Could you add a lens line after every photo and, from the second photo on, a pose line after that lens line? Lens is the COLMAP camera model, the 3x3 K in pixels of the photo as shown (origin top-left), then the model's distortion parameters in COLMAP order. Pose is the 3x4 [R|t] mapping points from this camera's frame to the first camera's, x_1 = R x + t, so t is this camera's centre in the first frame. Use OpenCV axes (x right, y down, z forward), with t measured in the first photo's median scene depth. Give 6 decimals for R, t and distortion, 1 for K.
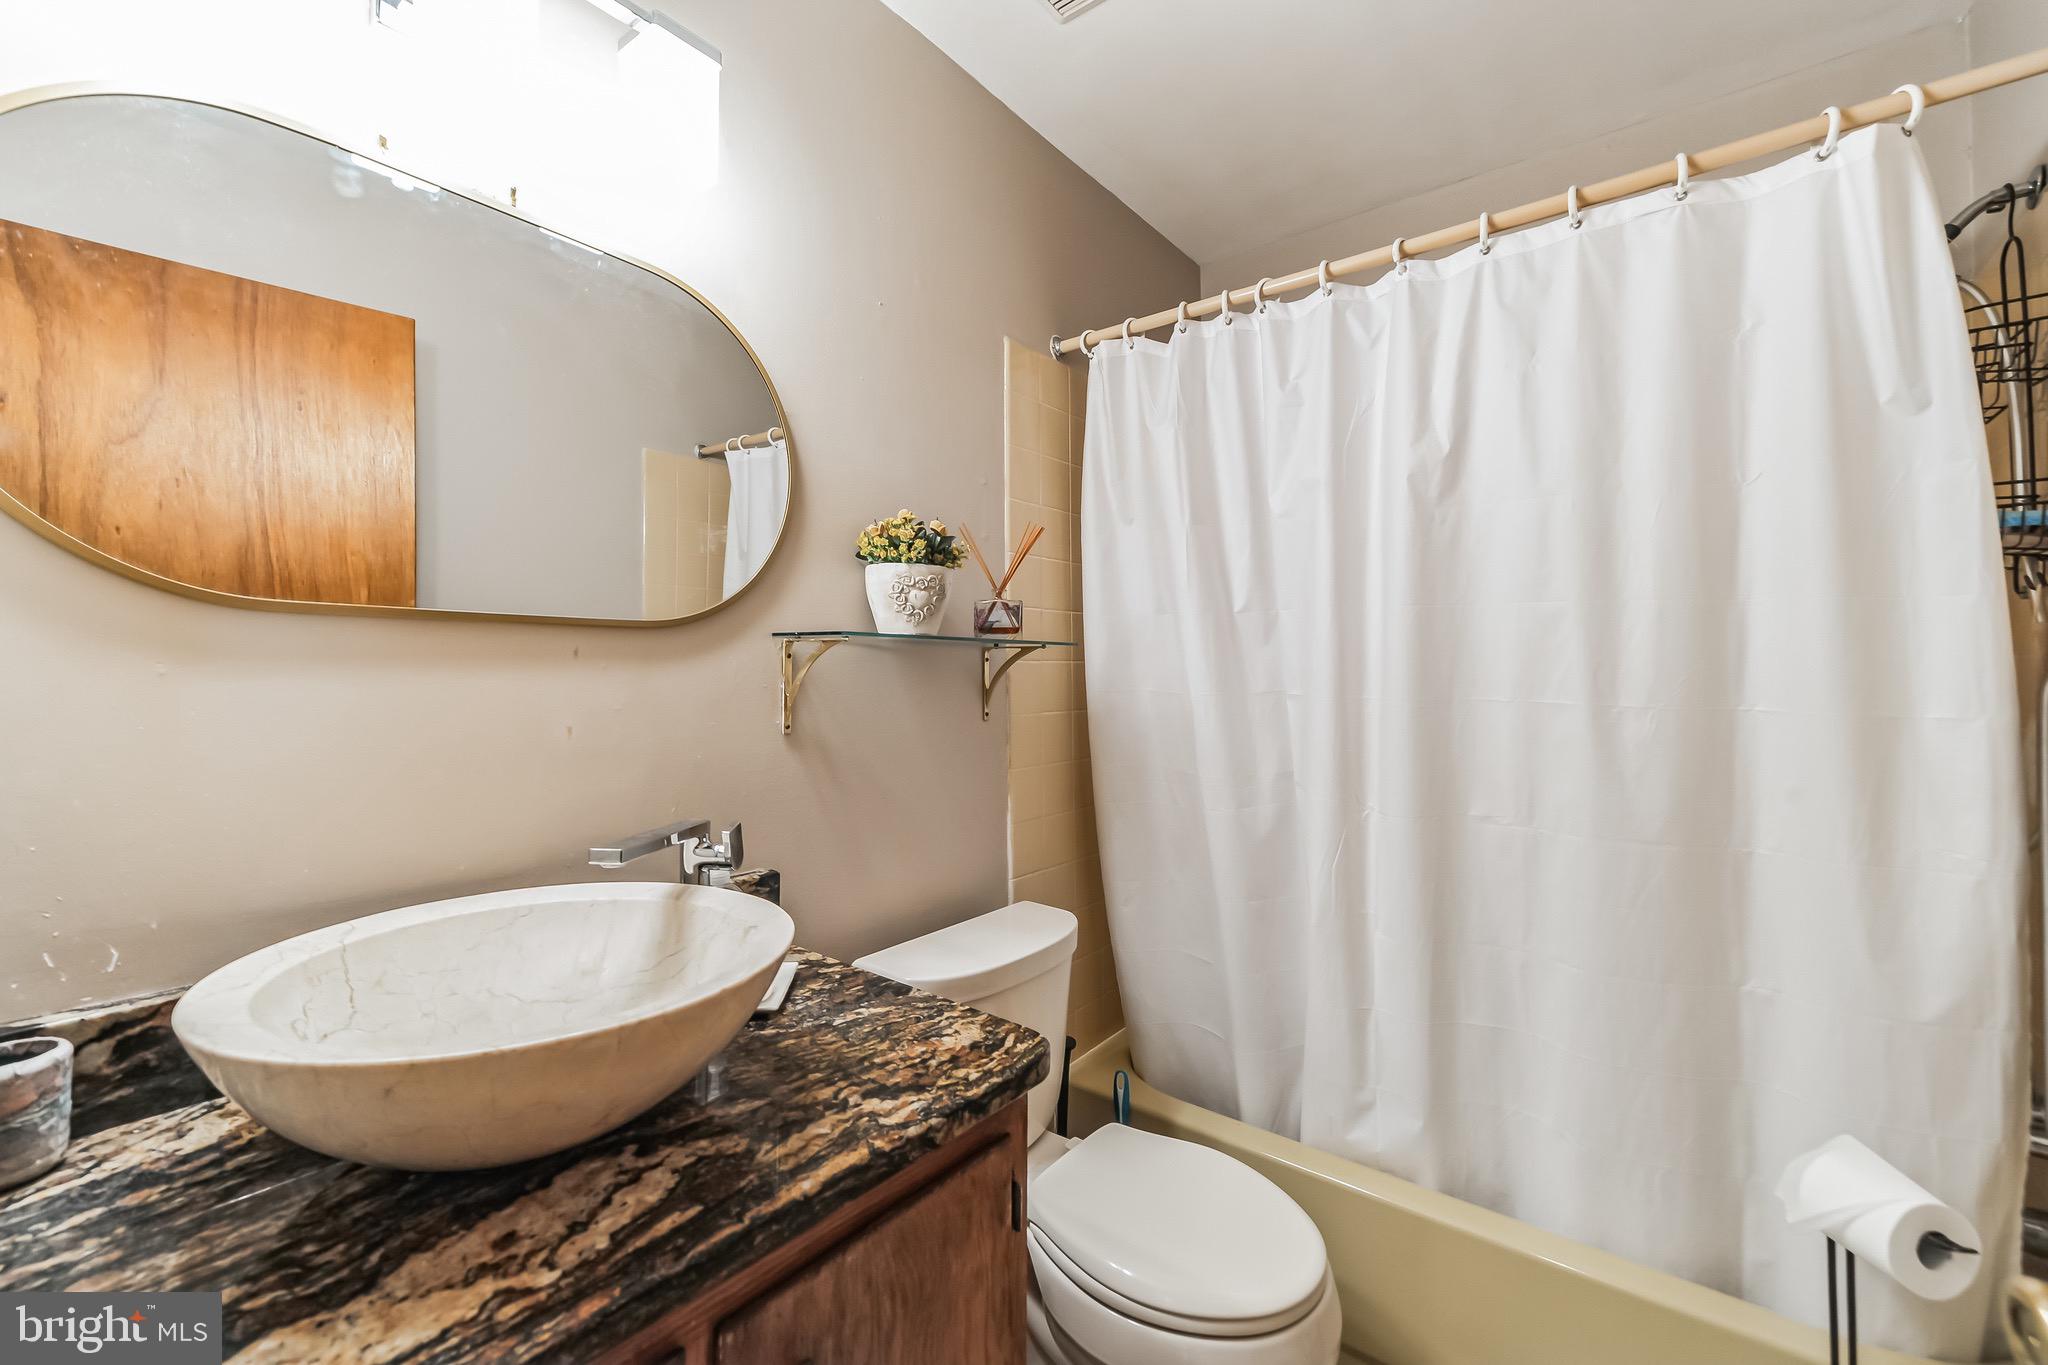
lens RADIAL K [[836.2, 0, 1023.0], [0, 836.2, 679.0], [0, 0, 1]] dist [-0.001340, -0.000075]
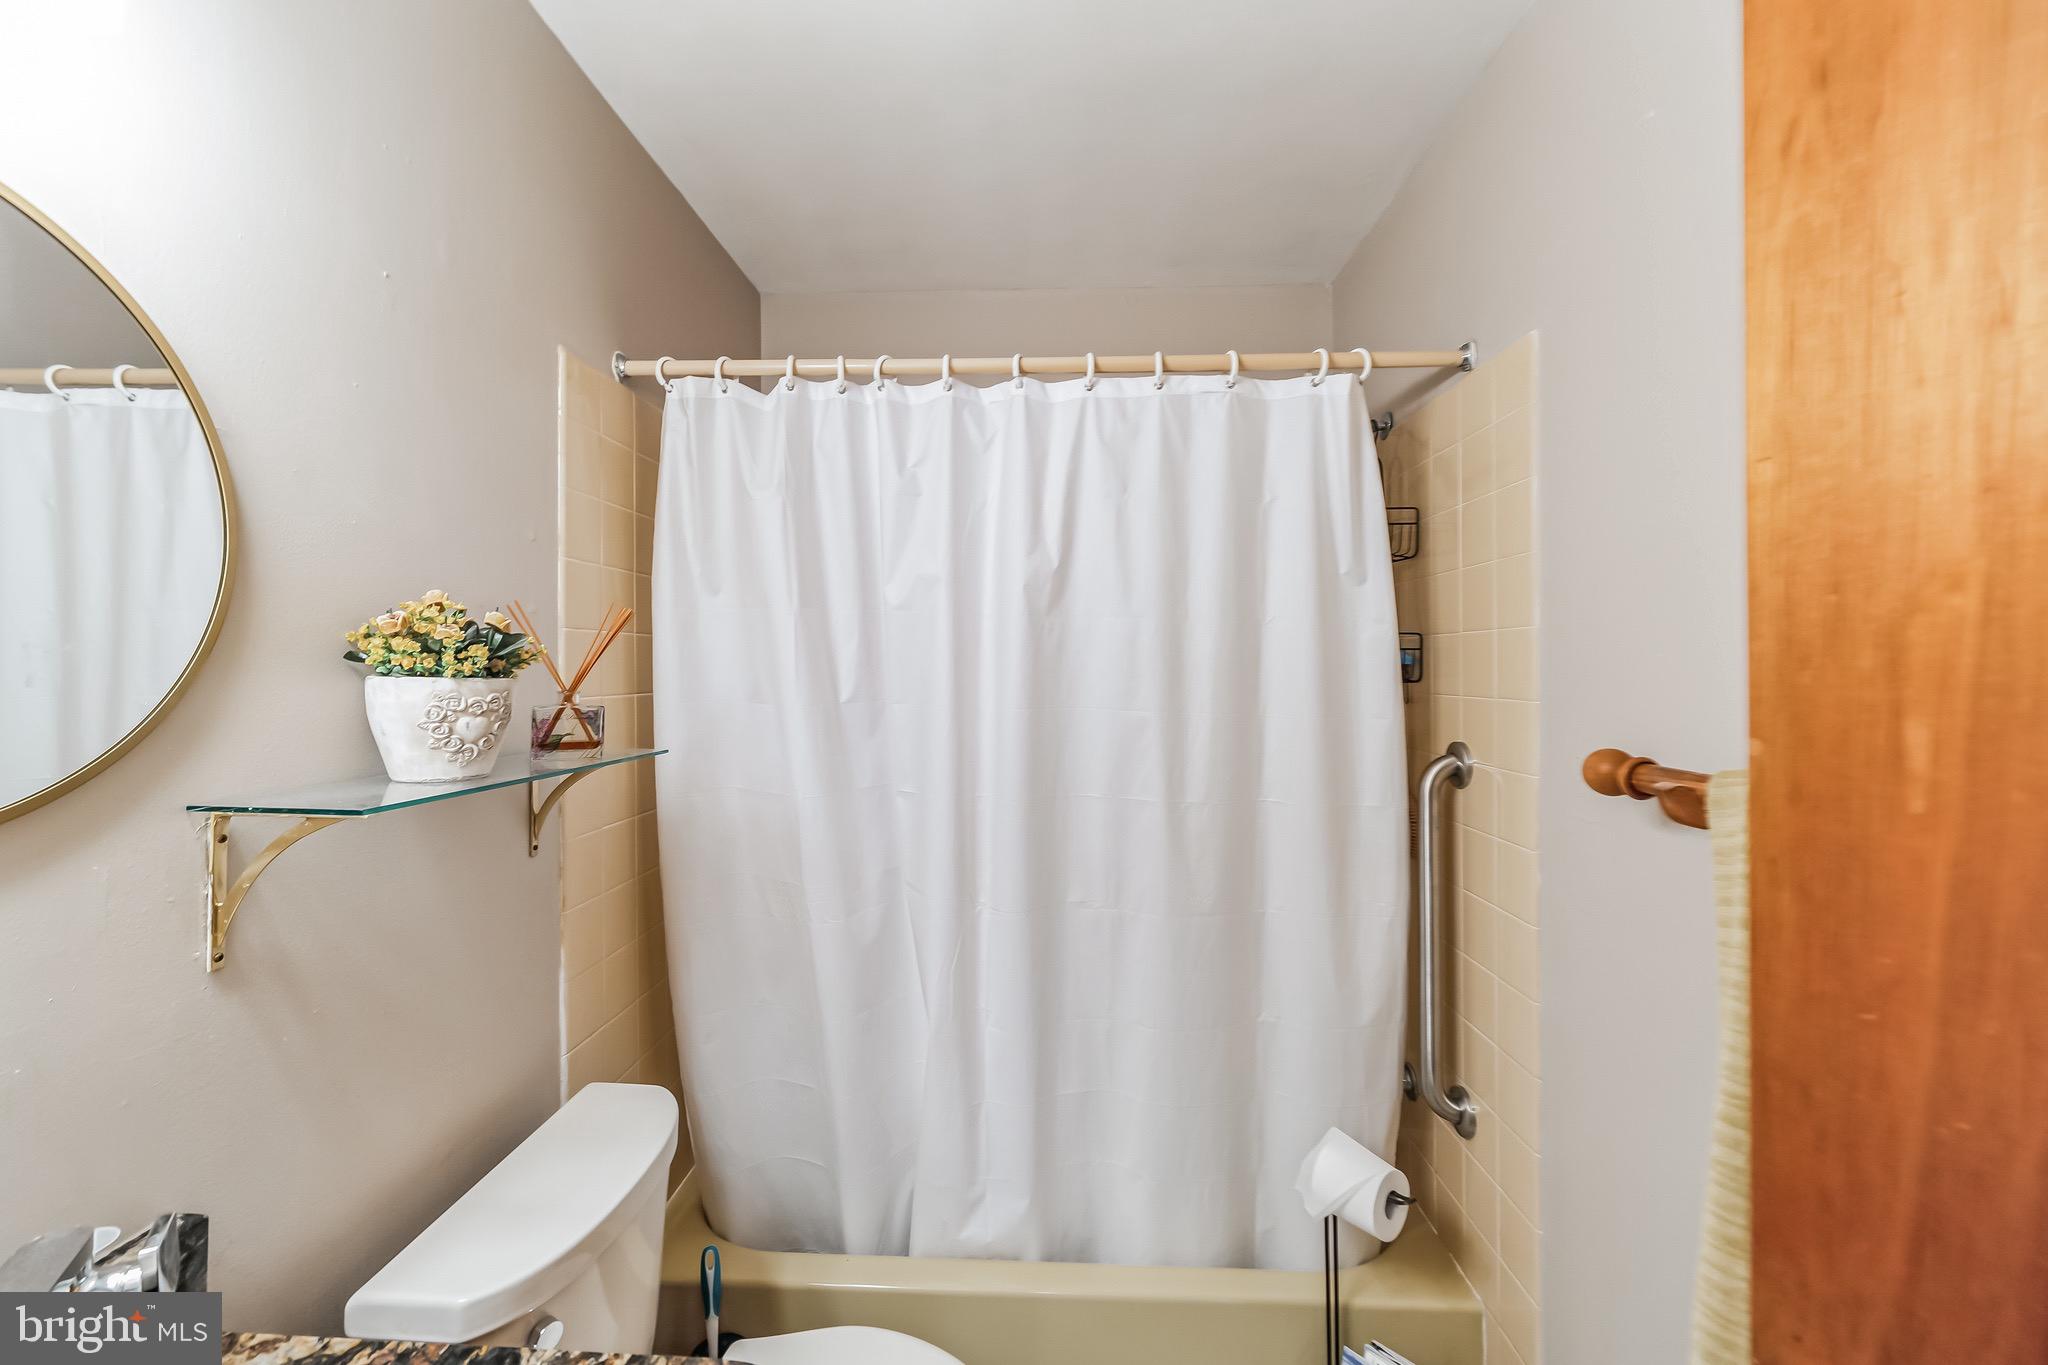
lens RADIAL K [[836.2, 0, 1026.3], [0, 836.2, 679.9], [0, 0, 1]] dist [-0.001340, -0.000075]
pose [[0.809999, 0.002752, 0.586425, -0.140252], [-0.002497, 0.999996, -0.001244, -0.120644], [-0.586426, -0.000457, 0.810002, 0.154579]]
